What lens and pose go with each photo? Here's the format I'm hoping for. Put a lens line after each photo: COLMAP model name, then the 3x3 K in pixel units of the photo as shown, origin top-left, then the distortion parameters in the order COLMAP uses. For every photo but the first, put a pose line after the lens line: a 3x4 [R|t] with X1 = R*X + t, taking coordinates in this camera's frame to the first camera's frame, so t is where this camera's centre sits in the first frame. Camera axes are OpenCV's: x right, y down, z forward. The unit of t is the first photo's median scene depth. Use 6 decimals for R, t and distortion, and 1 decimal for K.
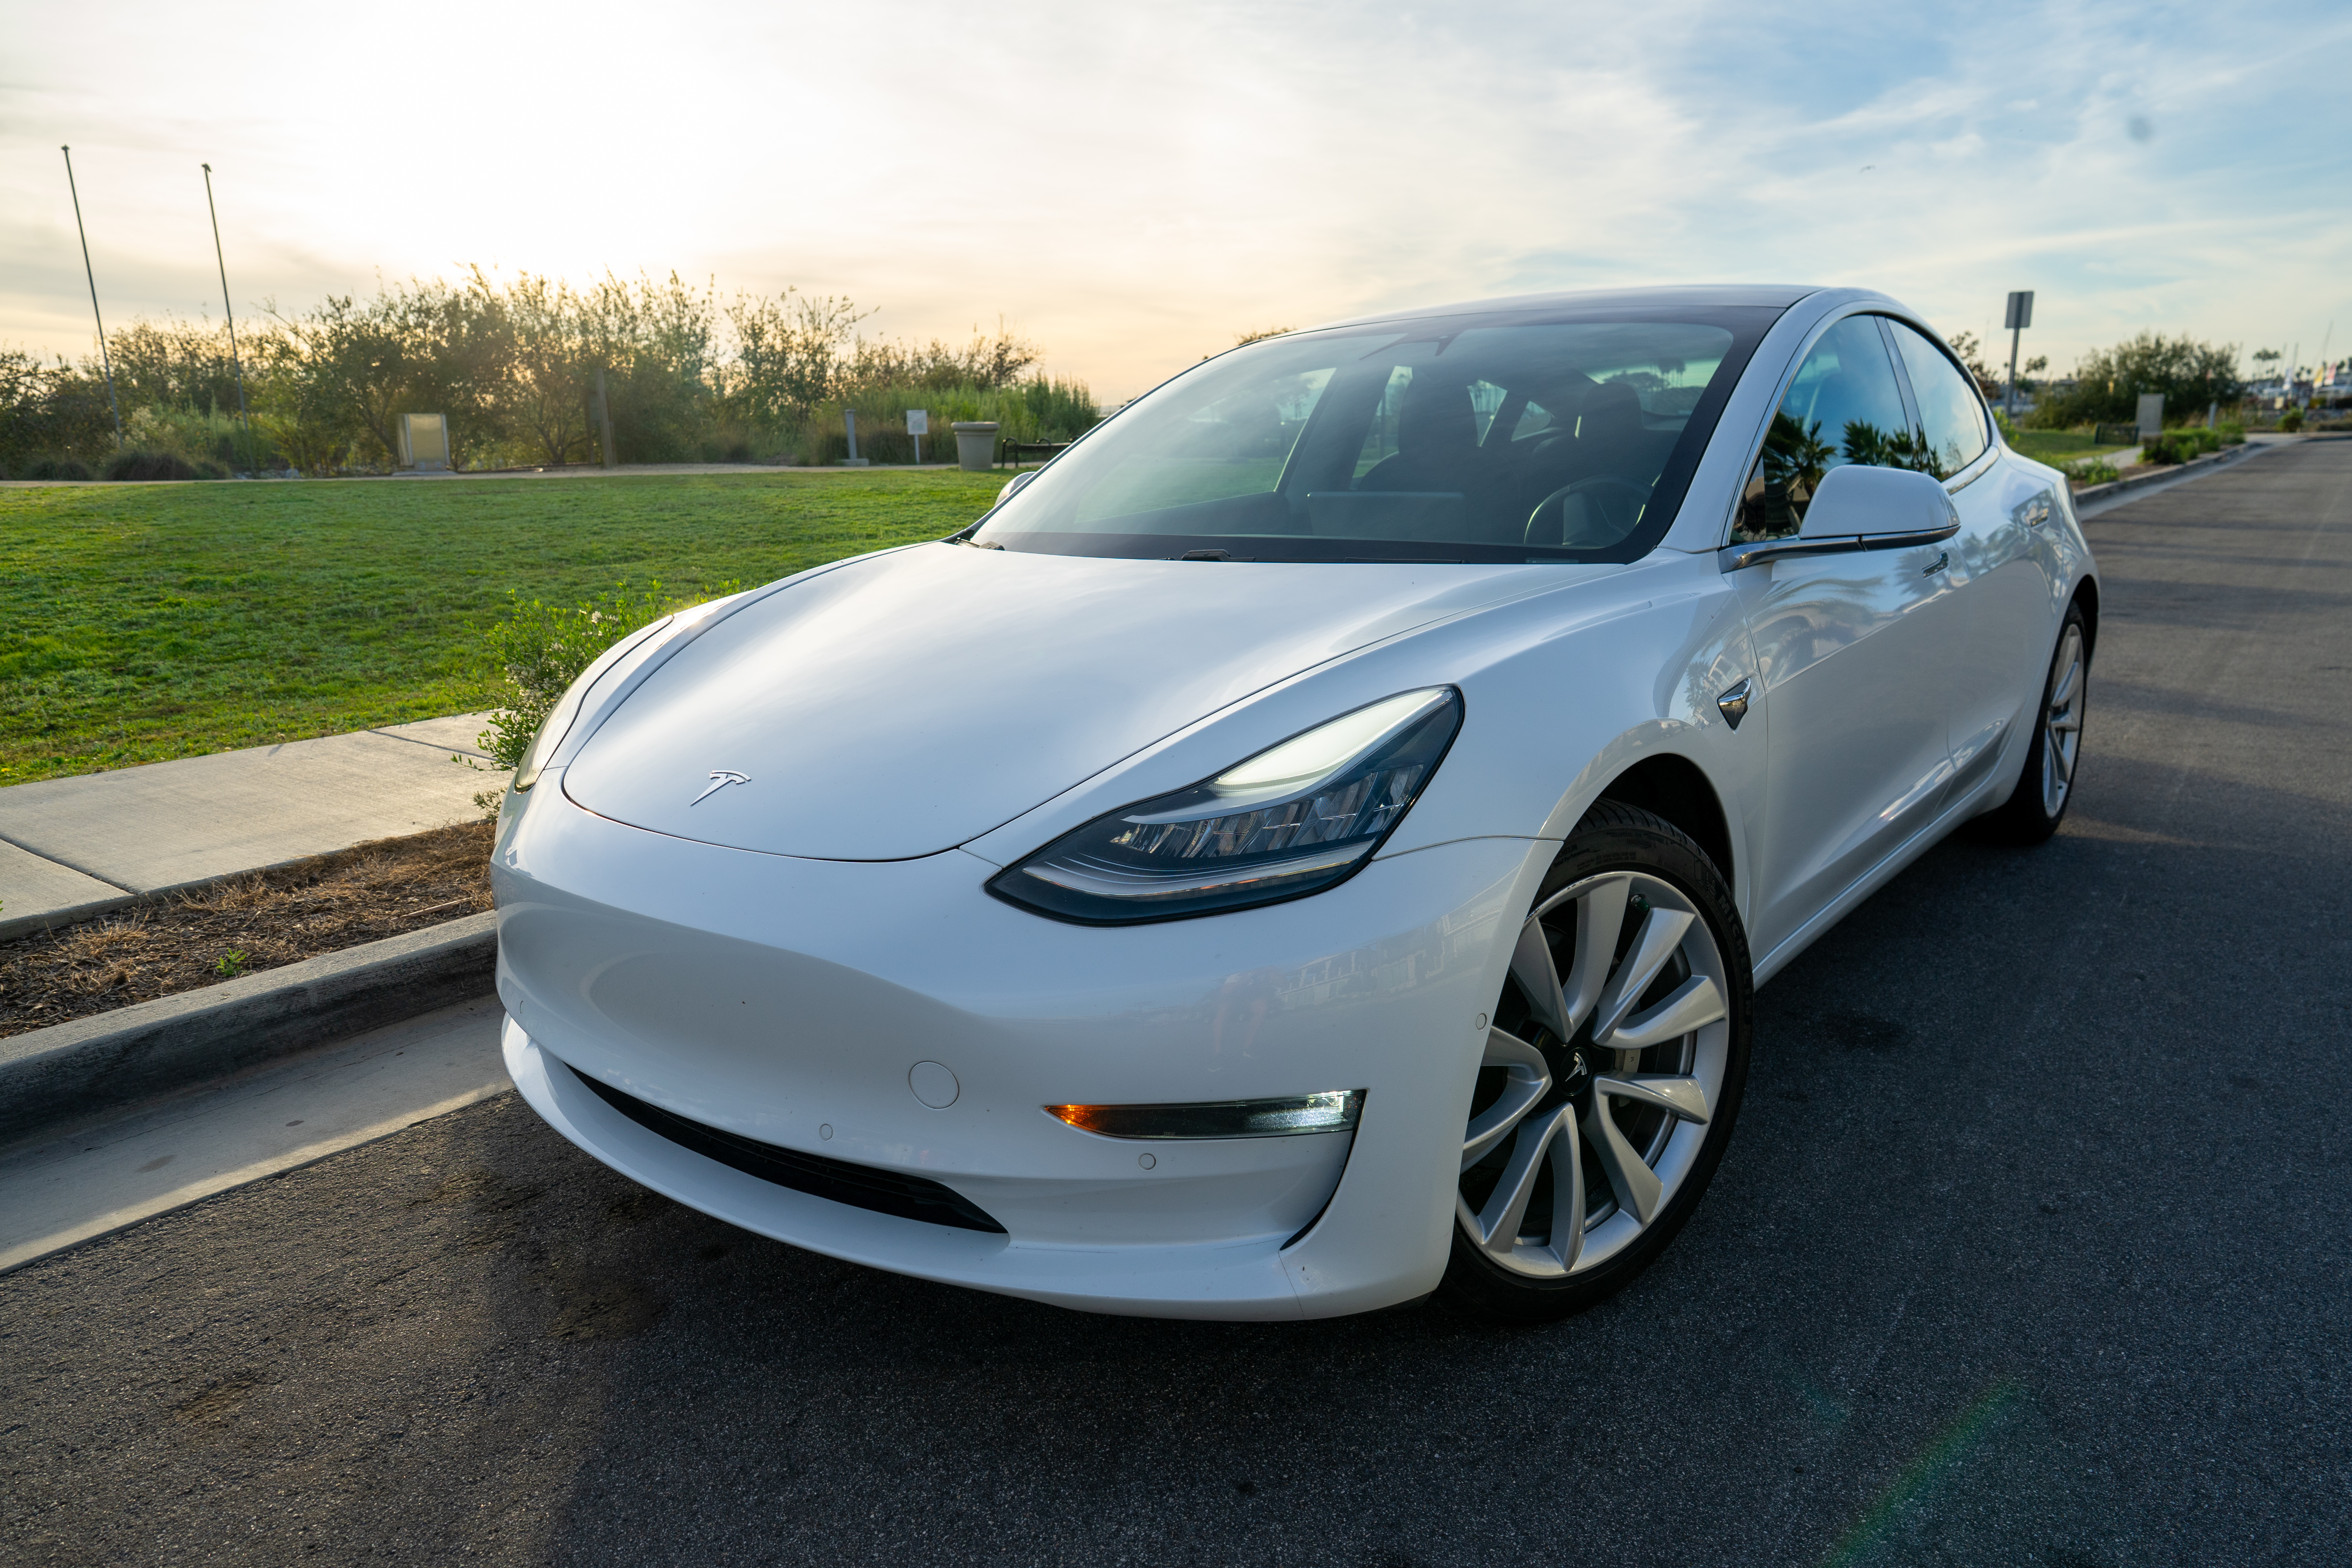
lens RADIAL K [[1583.8, 0, 1176.0], [0, 1583.8, 784.0], [0, 0, 1]] dist [-0.038759, 0.051264]
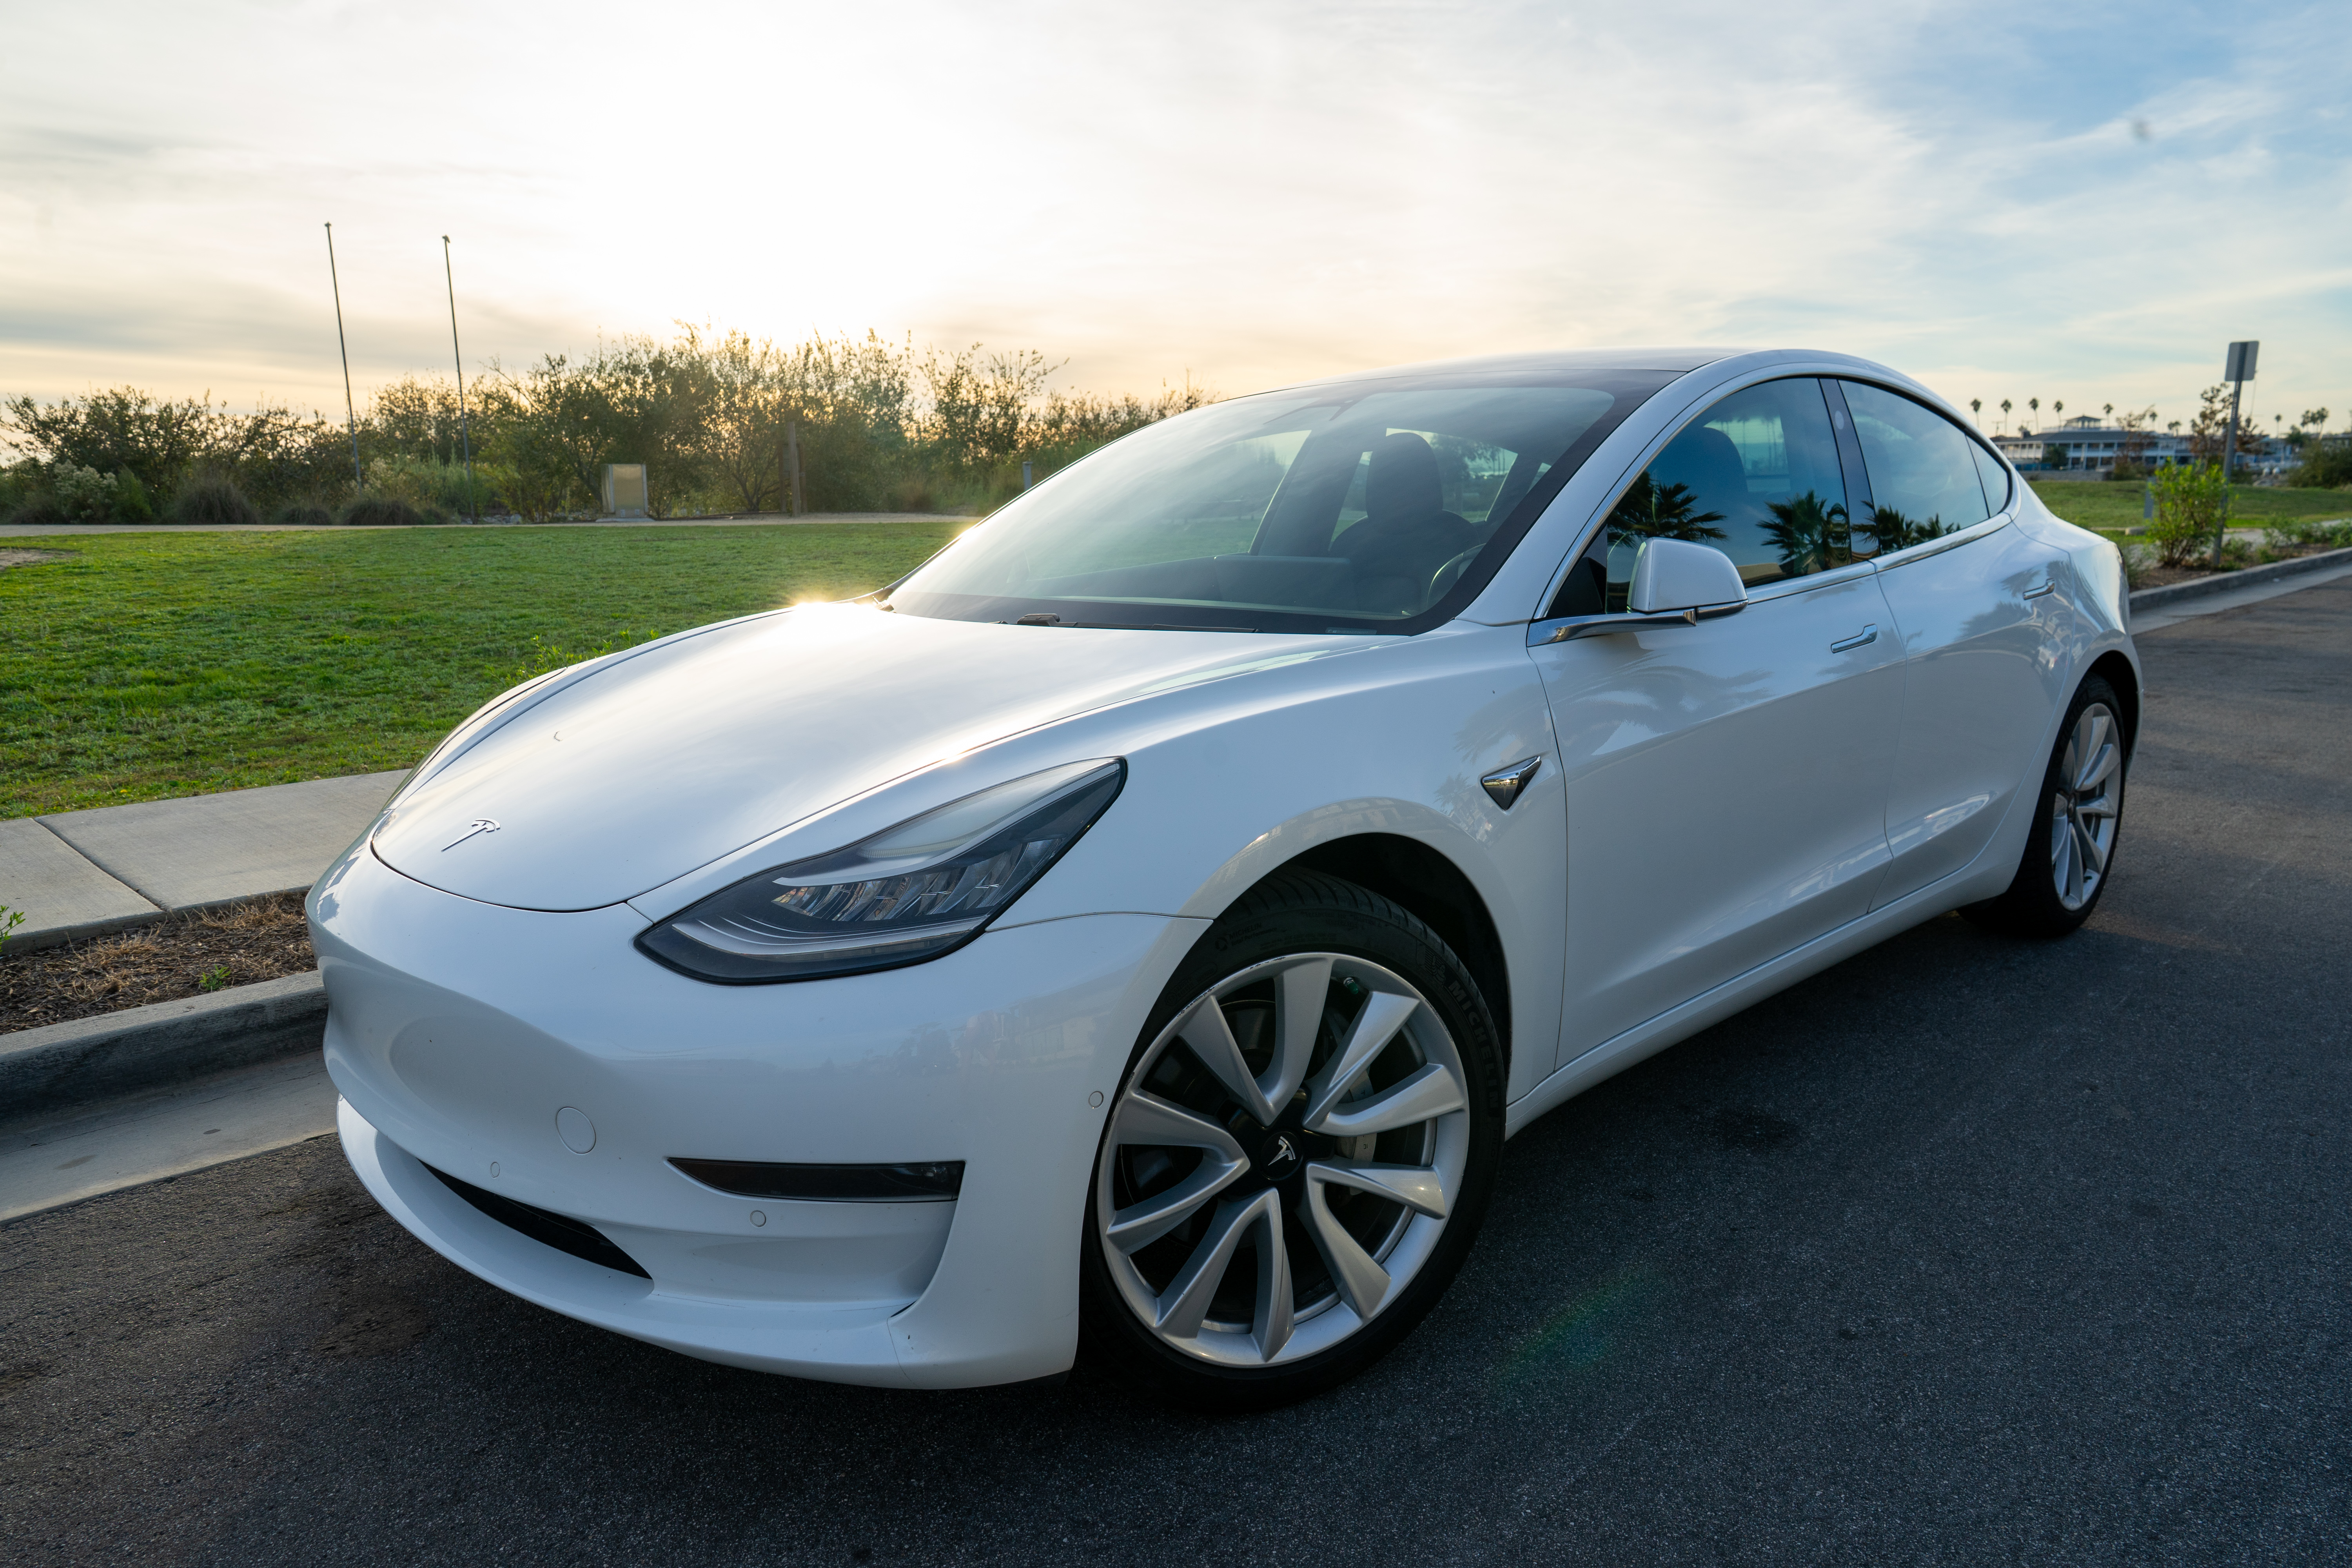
lens RADIAL K [[1582.9, 0, 1170.1], [0, 1582.9, 792.1], [0, 0, 1]] dist [-0.040096, 0.052244]
pose [[0.991431, 0.030536, -0.127015, 0.084500], [-0.033900, 0.999127, -0.024403, -0.004459], [0.126159, 0.028500, 0.991601, 0.005437]]
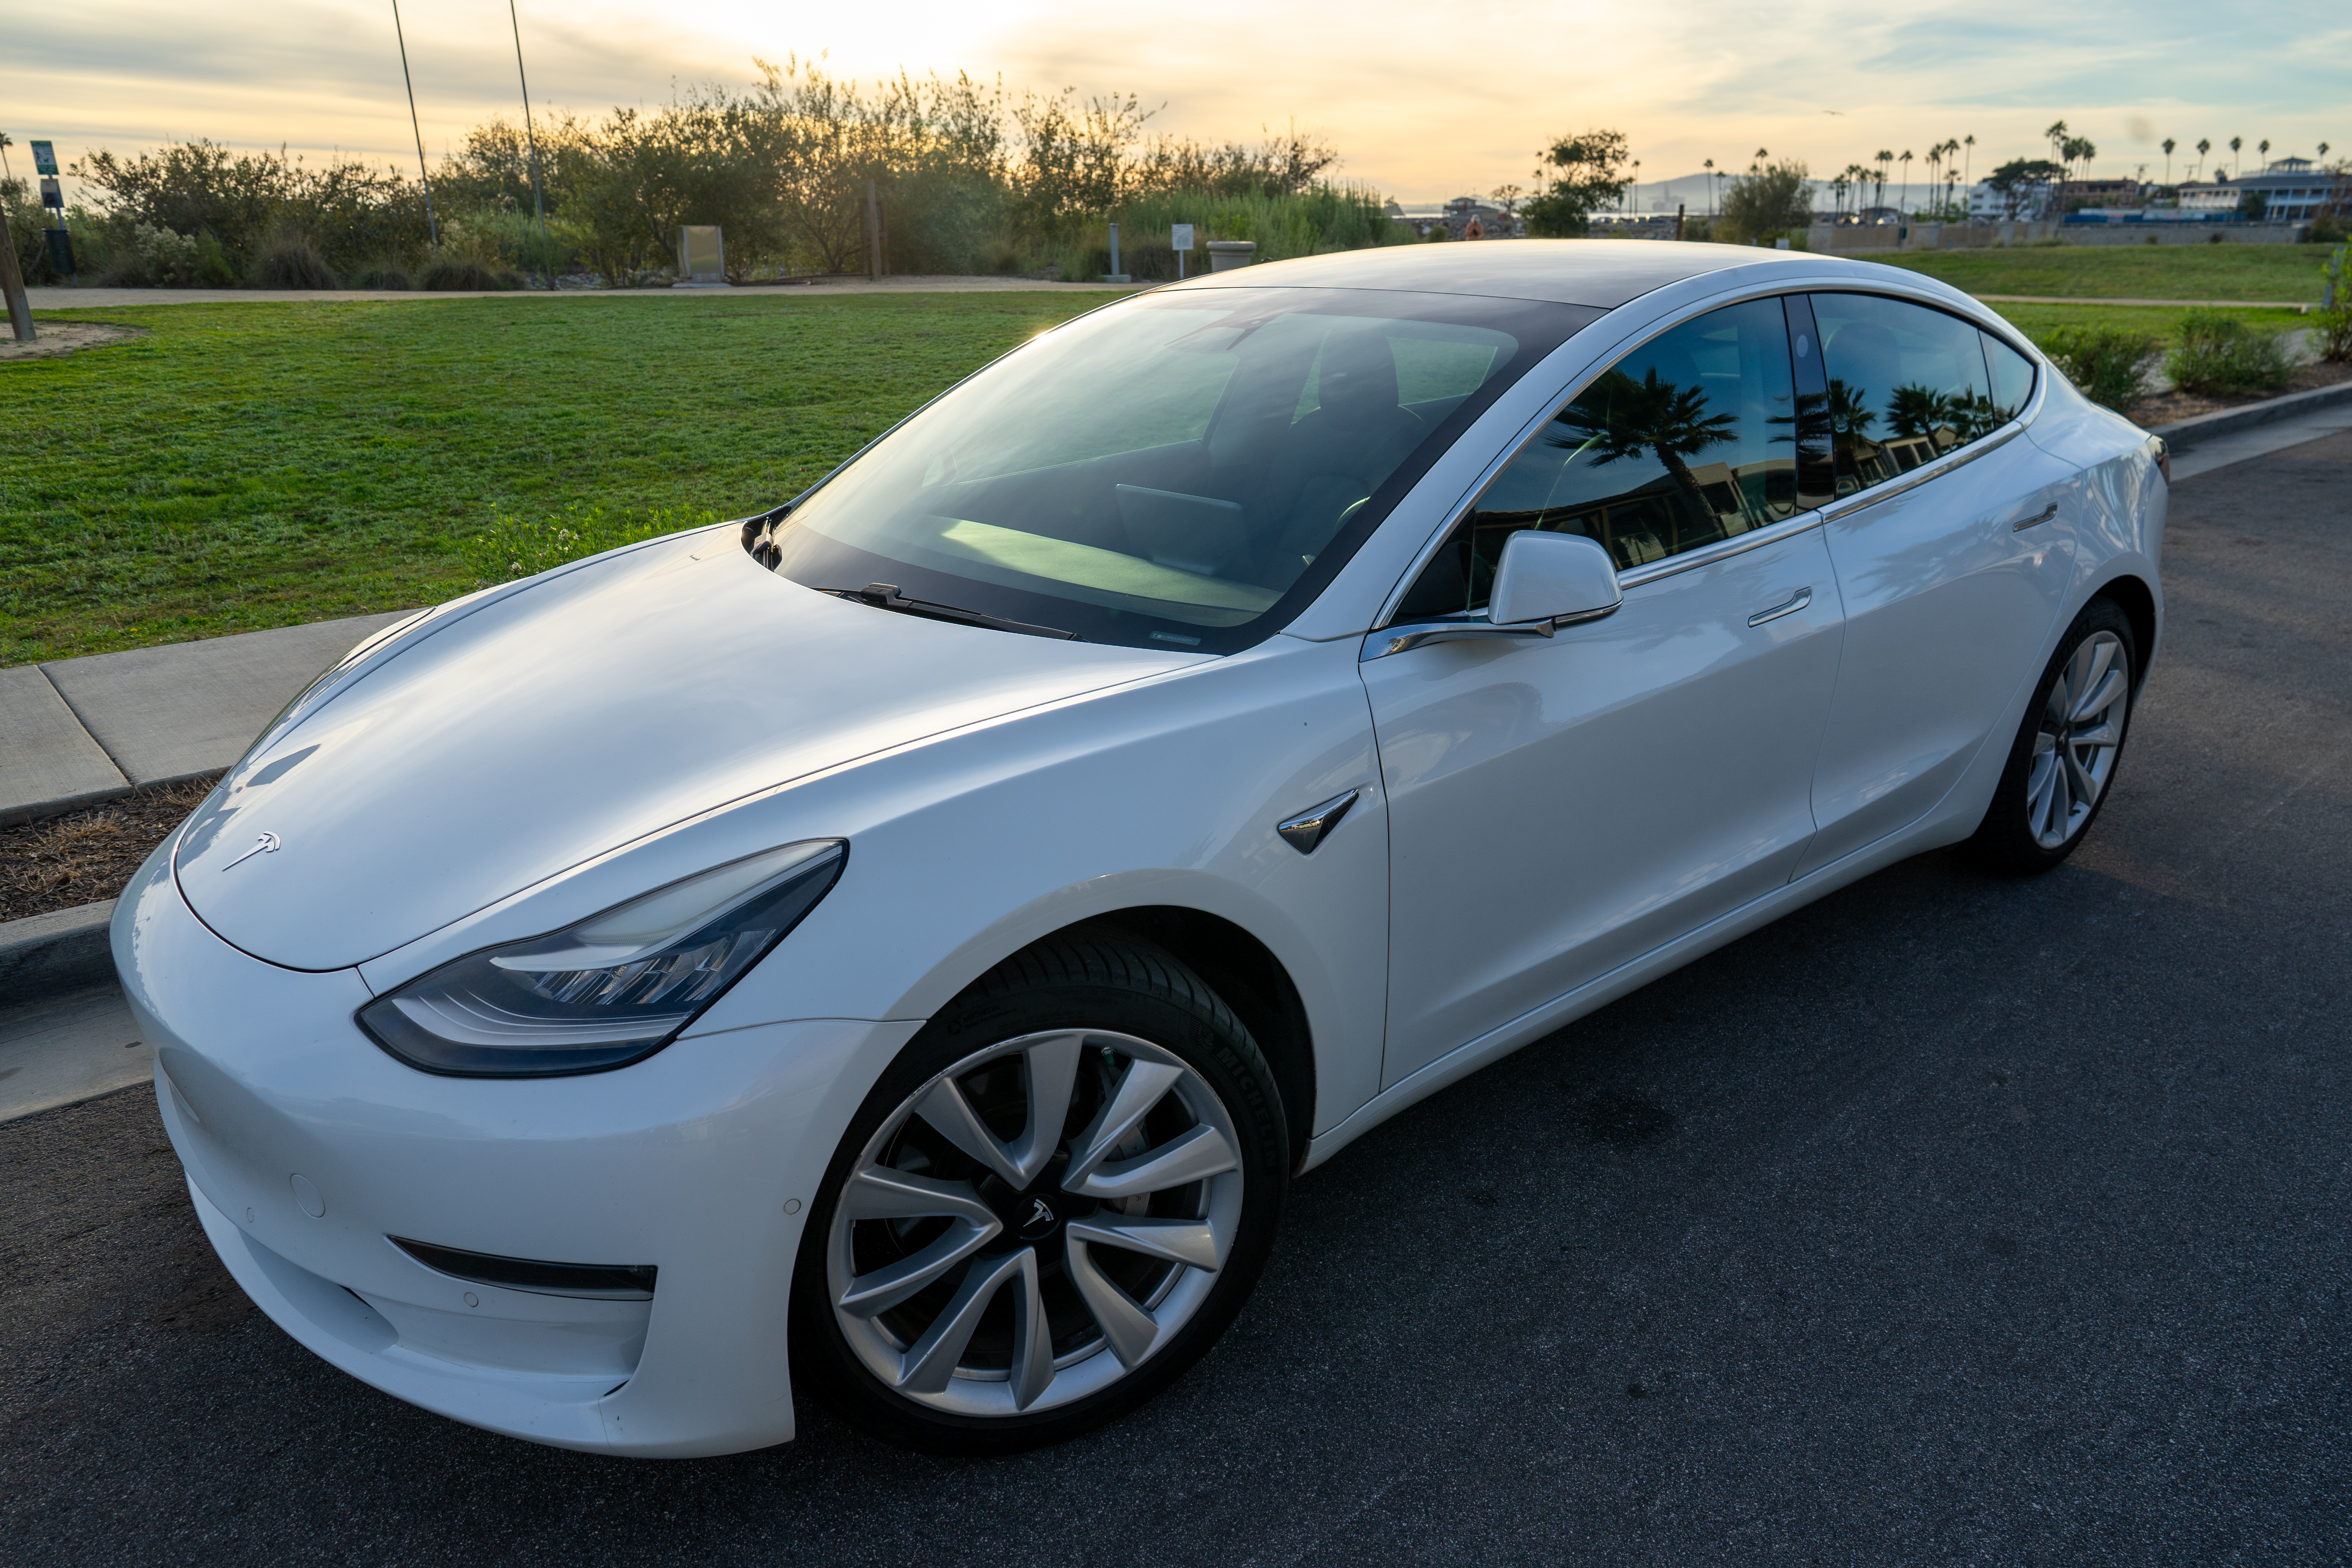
lens RADIAL K [[1582.9, 0, 1170.1], [0, 1582.9, 792.1], [0, 0, 1]] dist [-0.040096, 0.052244]
pose [[0.979901, 0.078122, -0.183550, 0.136722], [-0.054736, 0.990107, 0.129195, -0.056866], [0.191827, -0.116552, 0.974484, 0.030189]]
